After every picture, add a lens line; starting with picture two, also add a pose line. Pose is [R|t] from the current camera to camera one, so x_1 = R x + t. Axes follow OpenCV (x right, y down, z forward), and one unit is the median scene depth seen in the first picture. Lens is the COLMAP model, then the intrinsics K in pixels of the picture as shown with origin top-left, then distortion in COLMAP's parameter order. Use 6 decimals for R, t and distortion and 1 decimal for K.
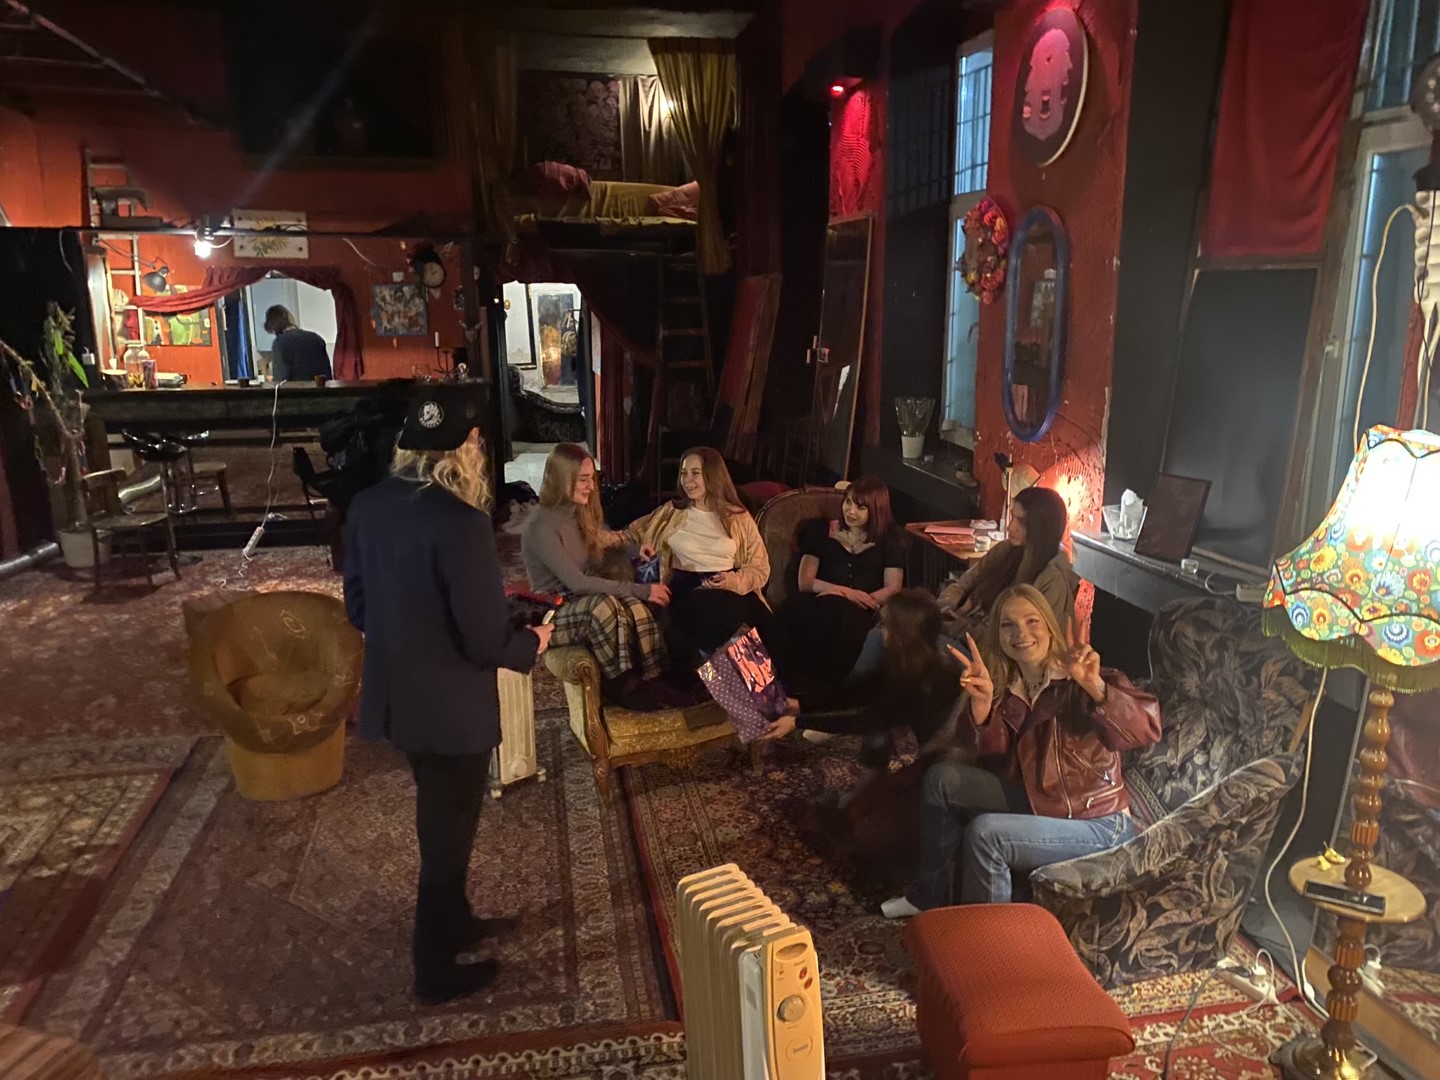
lens RADIAL K [[1106.8, 0, 718.9], [0, 1106.8, 536.0], [0, 0, 1]] dist [0.015551, -0.002224]
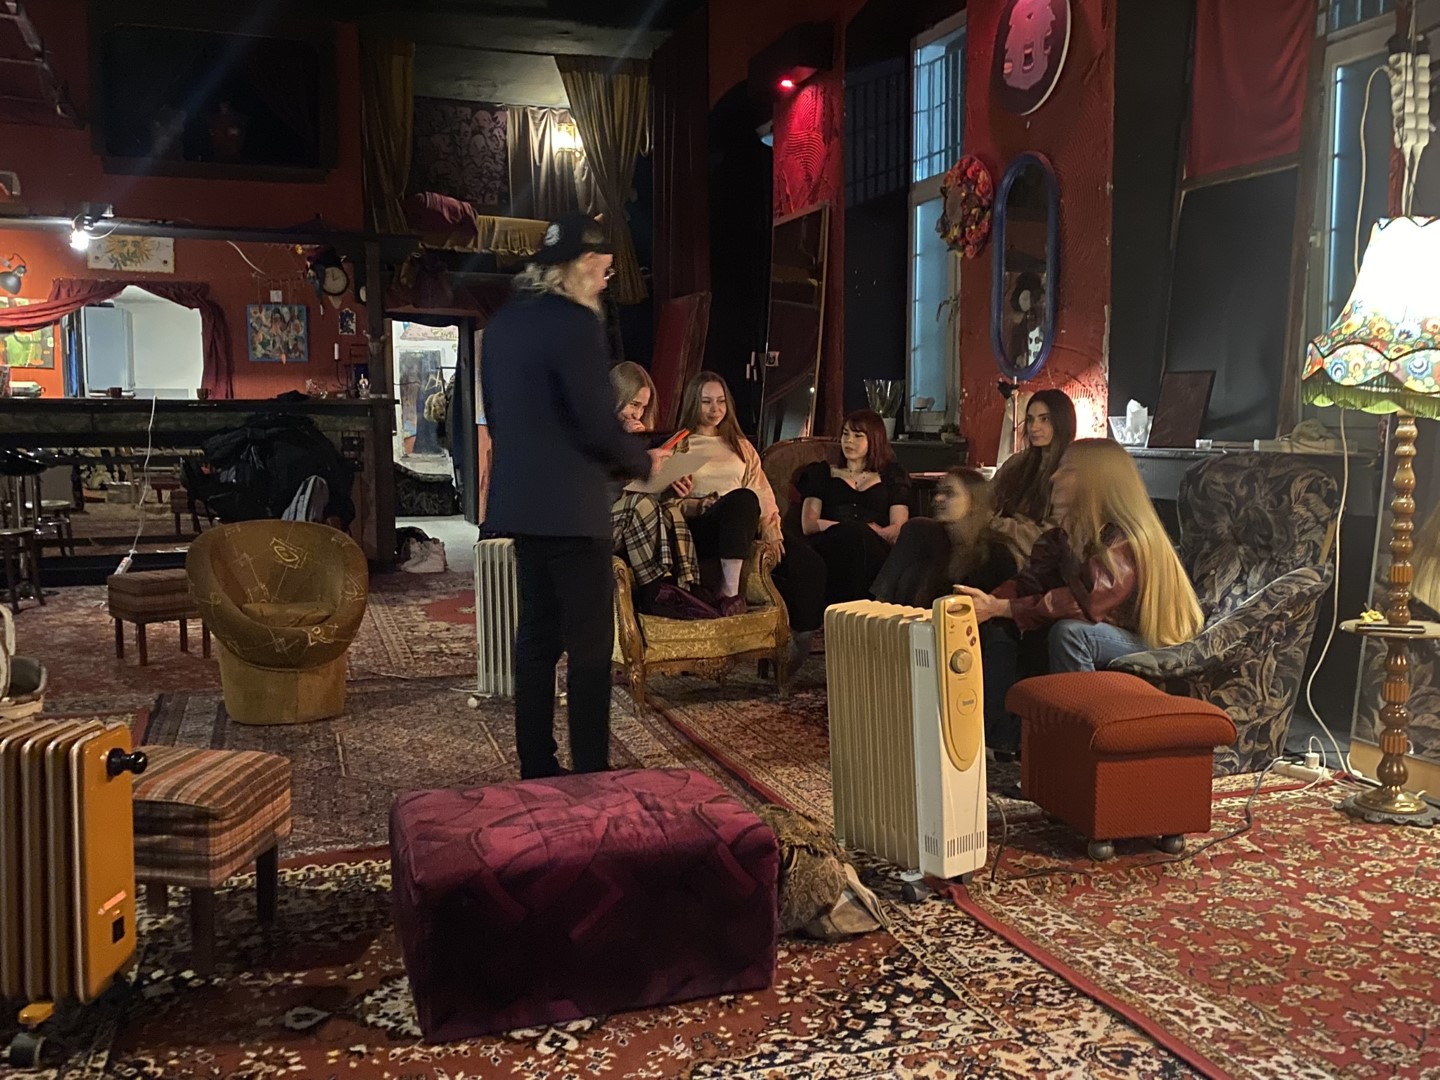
lens RADIAL K [[1339.9, 0, 715.6], [0, 1339.9, 534.8], [0, 0, 1]] dist [0.019161, 0.000000]
pose [[0.991241, -0.008955, 0.131761, -0.183888], [0.026805, 0.990574, -0.134332, 0.239413], [-0.129316, 0.136688, 0.982137, -0.167541]]
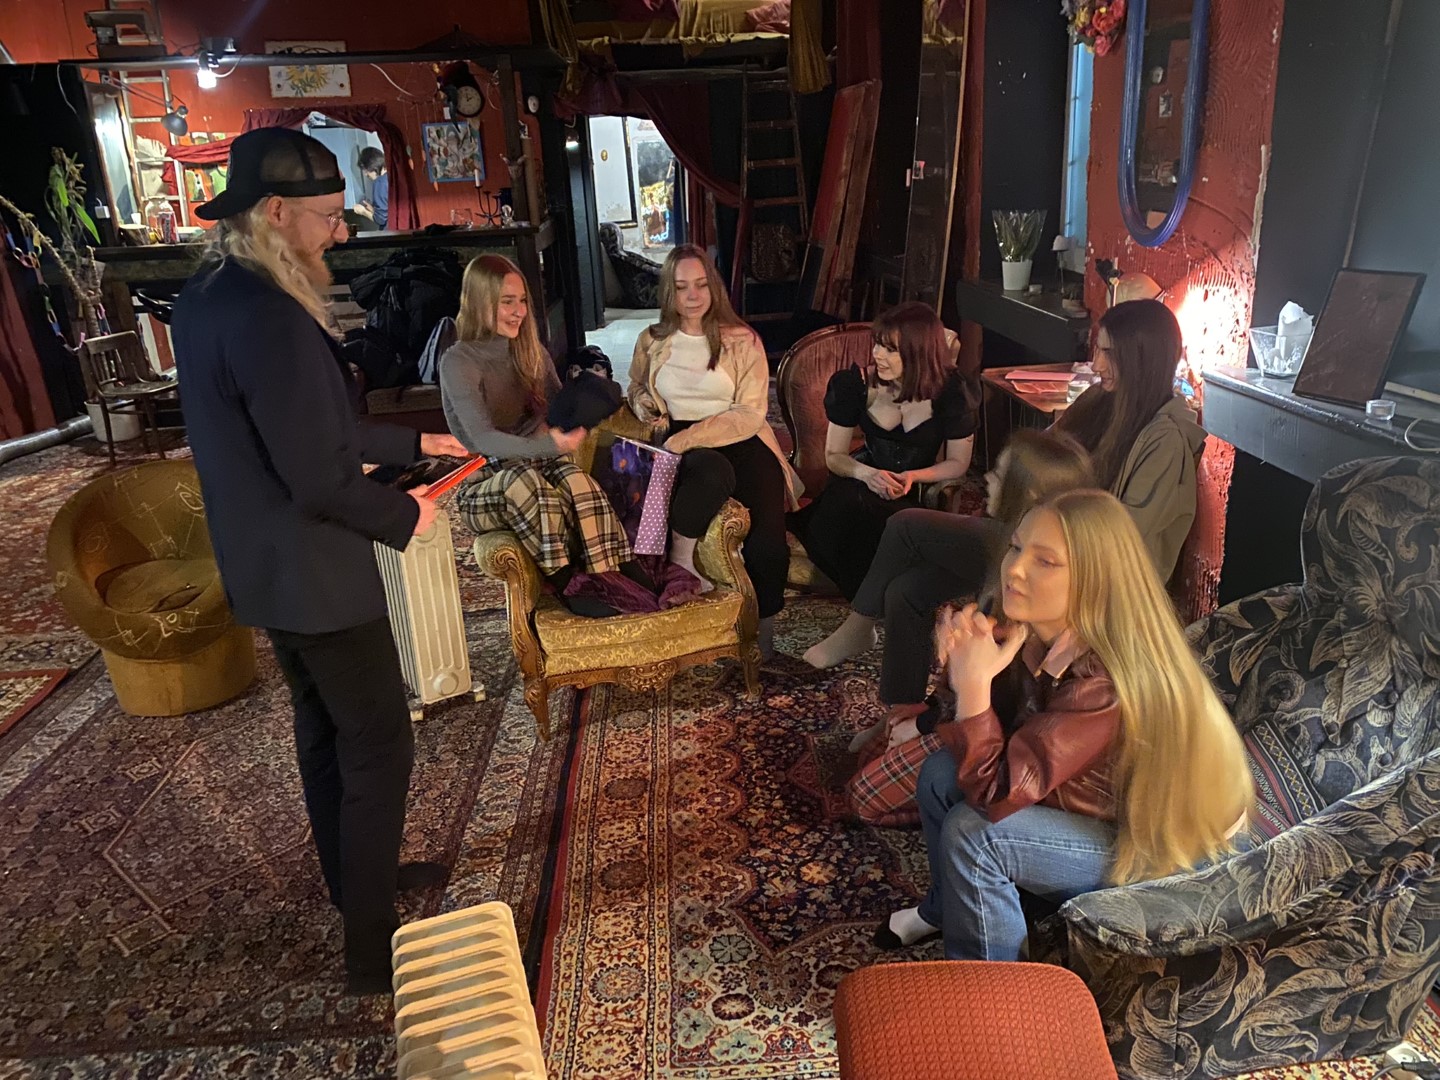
lens RADIAL K [[1106.8, 0, 716.3], [0, 1106.8, 534.0], [0, 0, 1]] dist [0.015551, -0.002224]
pose [[0.988532, 0.006251, -0.150885, 0.127062], [0.009495, 0.994593, 0.103412, 0.024908], [0.150716, -0.103658, 0.983128, 0.271182]]
